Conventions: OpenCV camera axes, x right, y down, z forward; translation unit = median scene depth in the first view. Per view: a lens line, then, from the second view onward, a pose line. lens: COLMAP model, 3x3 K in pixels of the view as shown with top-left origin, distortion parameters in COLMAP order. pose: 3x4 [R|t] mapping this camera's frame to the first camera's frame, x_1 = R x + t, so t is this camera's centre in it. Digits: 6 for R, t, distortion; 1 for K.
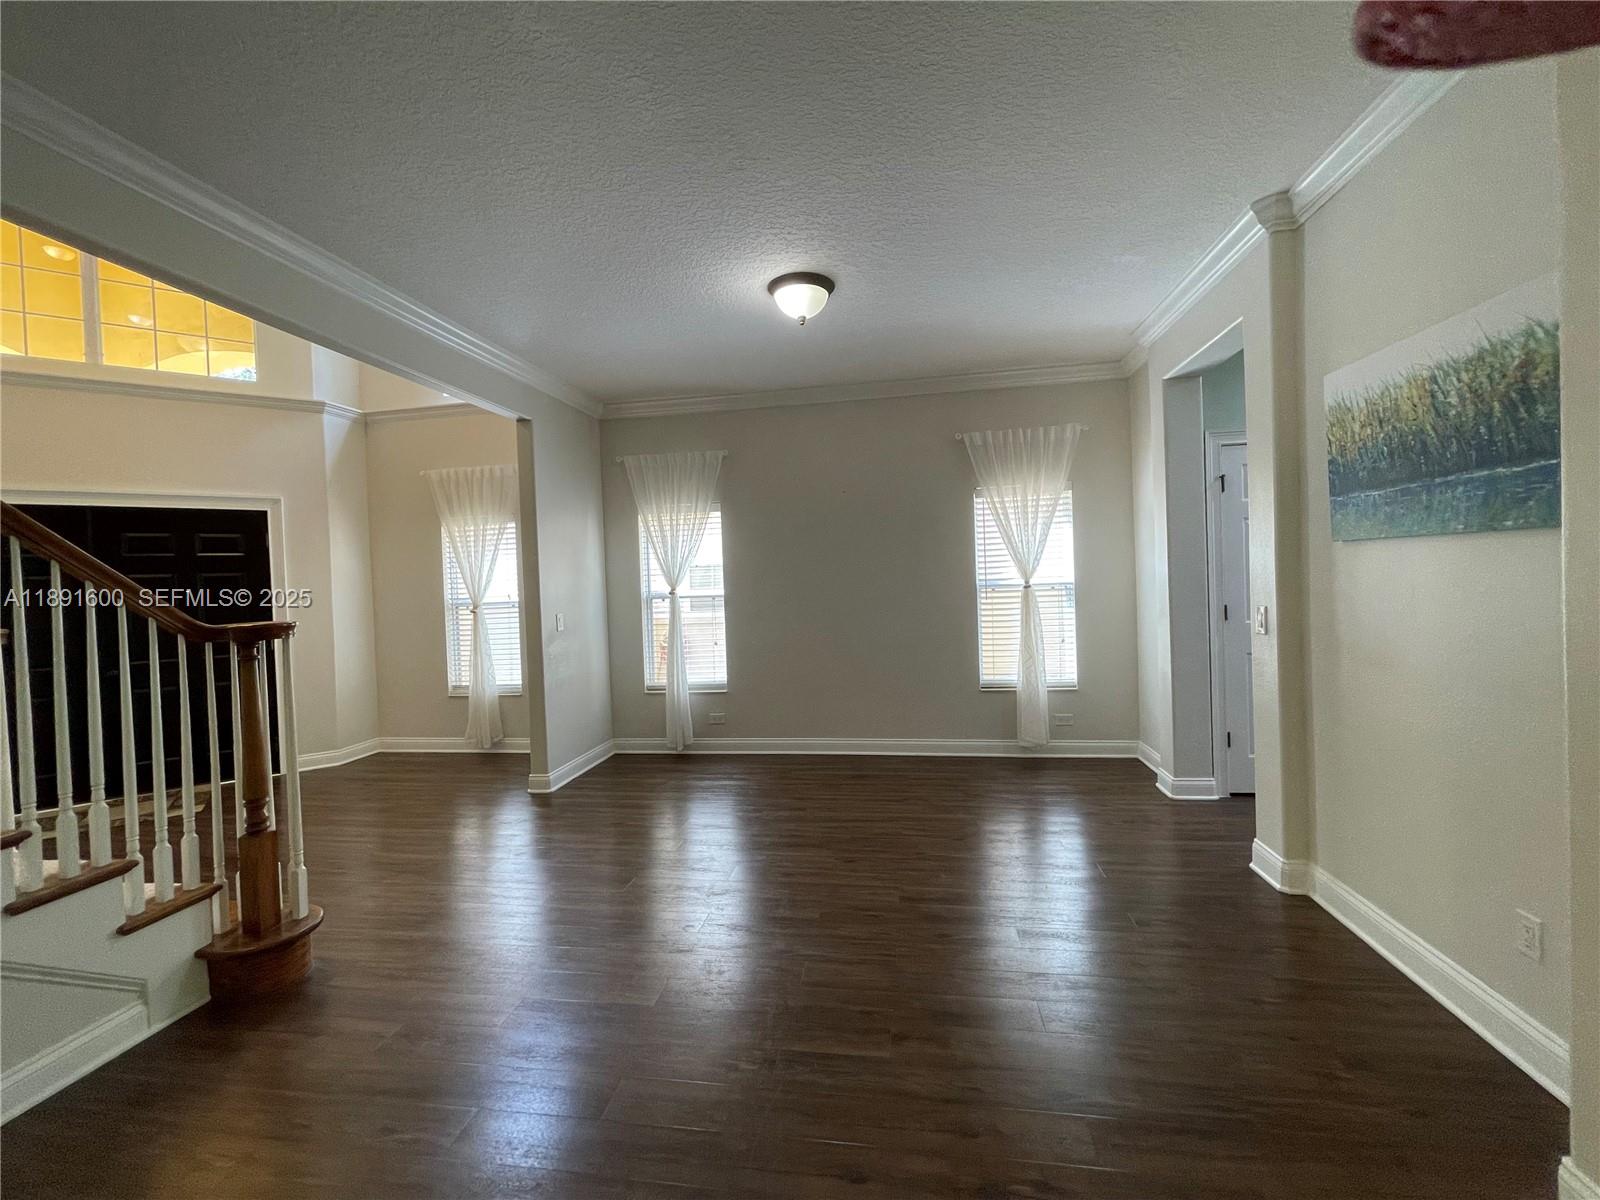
lens RADIAL K [[645.4, 0, 804.4], [0, 645.4, 591.7], [0, 0, 1]] dist [-0.019742, 0.009289]
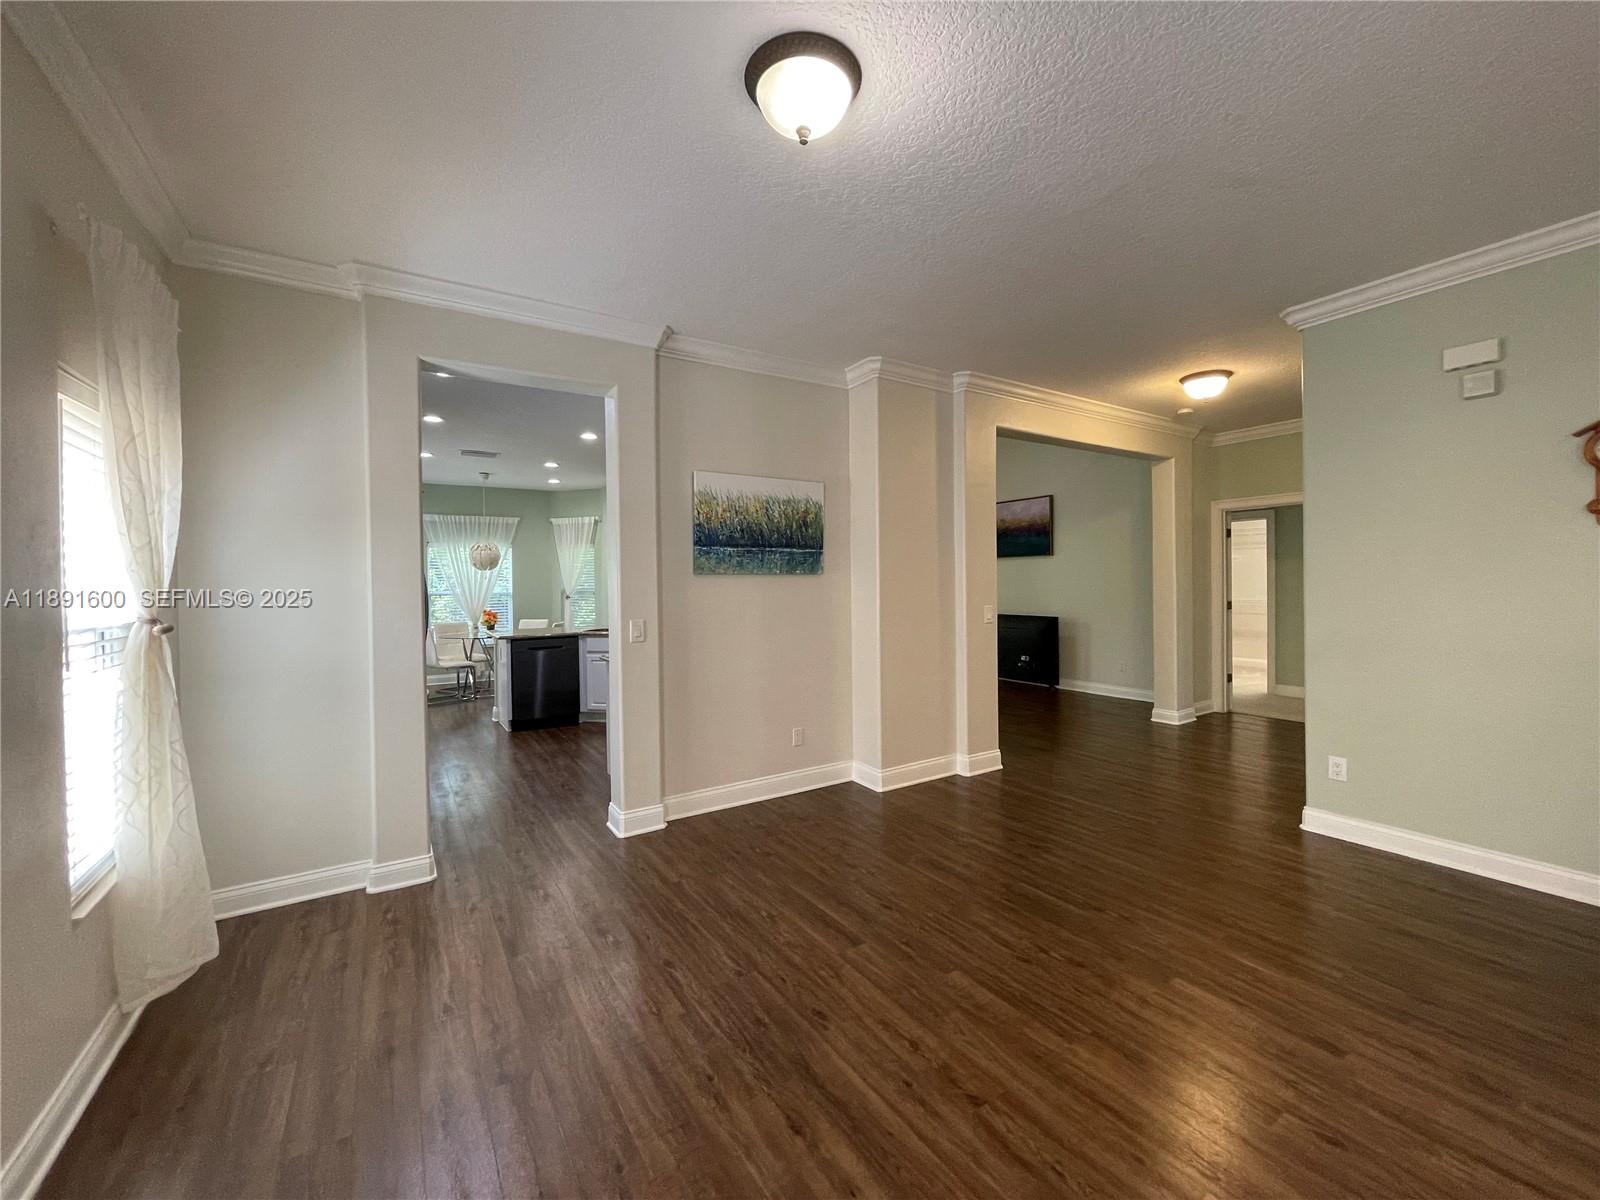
lens RADIAL K [[645.4, 0, 804.4], [0, 645.4, 591.7], [0, 0, 1]] dist [-0.019742, 0.009289]
pose [[-0.671863, 0.040626, 0.739560, -0.691016], [0.056996, 0.998370, -0.003064, -0.018233], [-0.738479, 0.040093, -0.673083, 2.386223]]
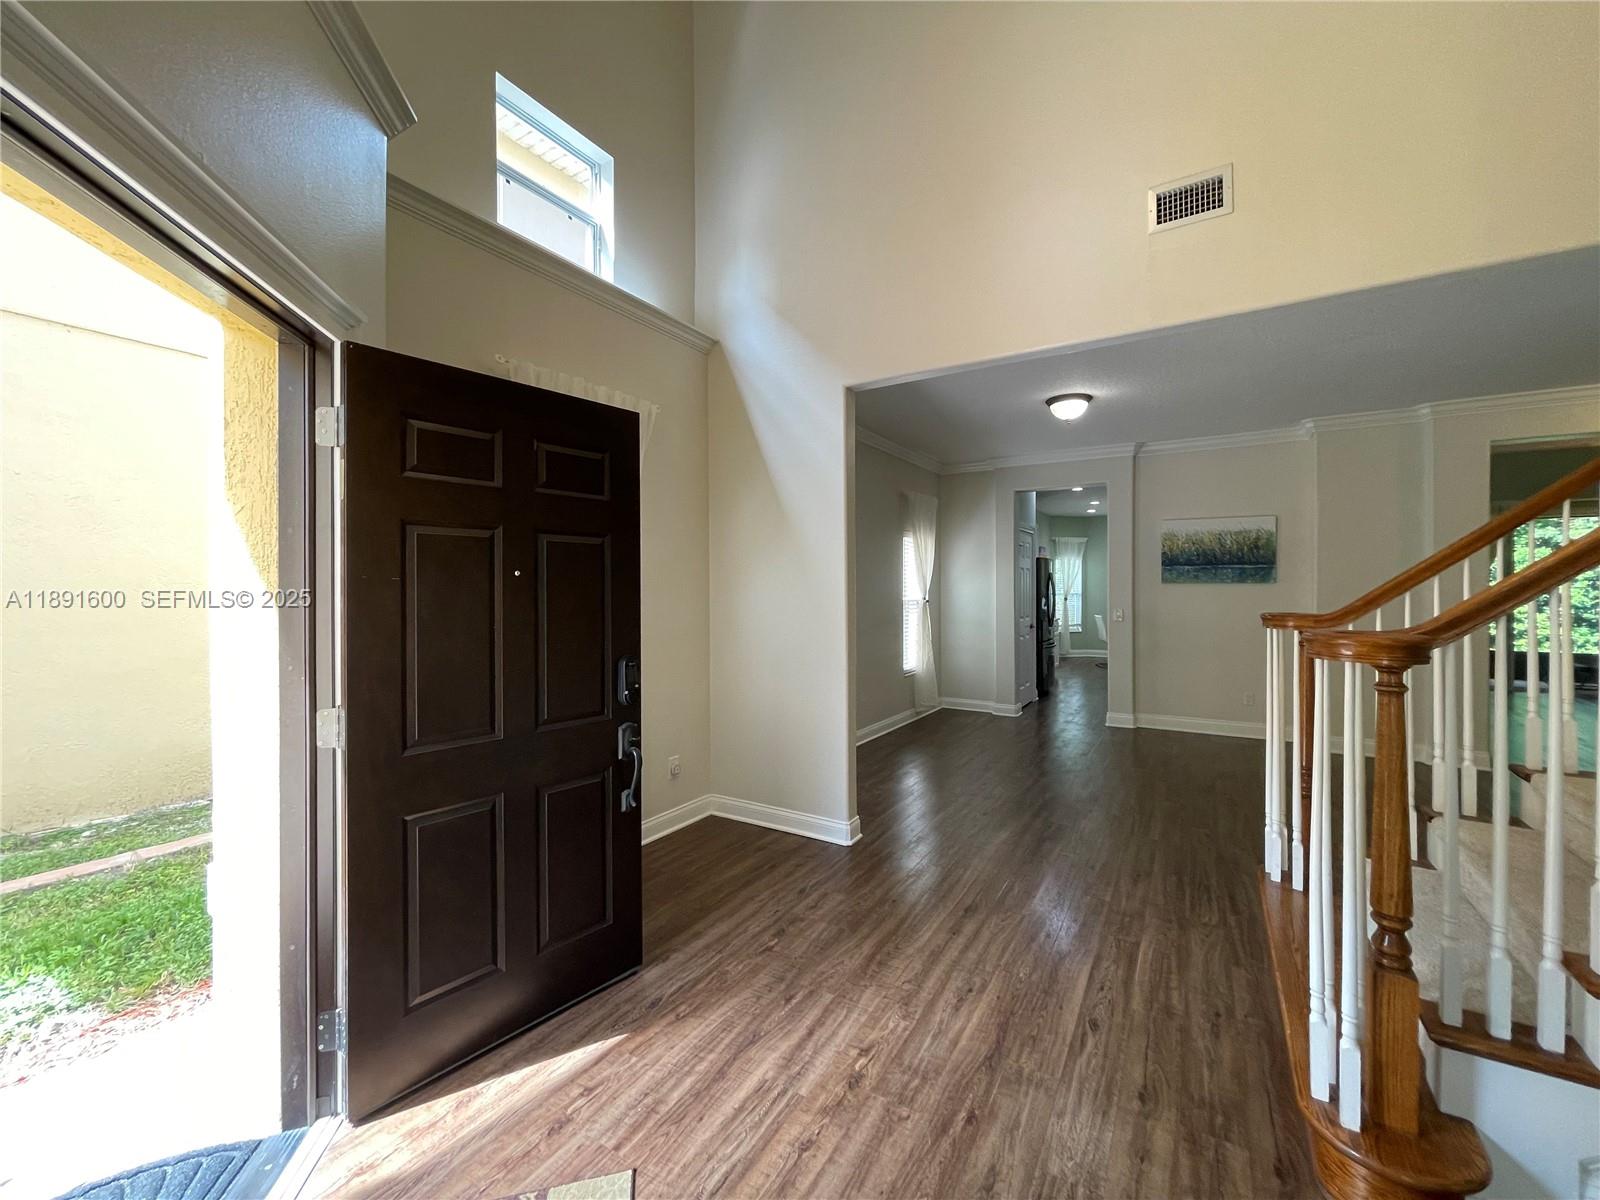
lens RADIAL K [[645.4, 0, 804.4], [0, 645.4, 591.7], [0, 0, 1]] dist [-0.019742, 0.009289]
pose [[0.373204, 0.035146, 0.927083, -2.764789], [0.006057, 0.999169, -0.040318, 0.069947], [-0.927729, 0.020662, 0.372681, 1.746437]]
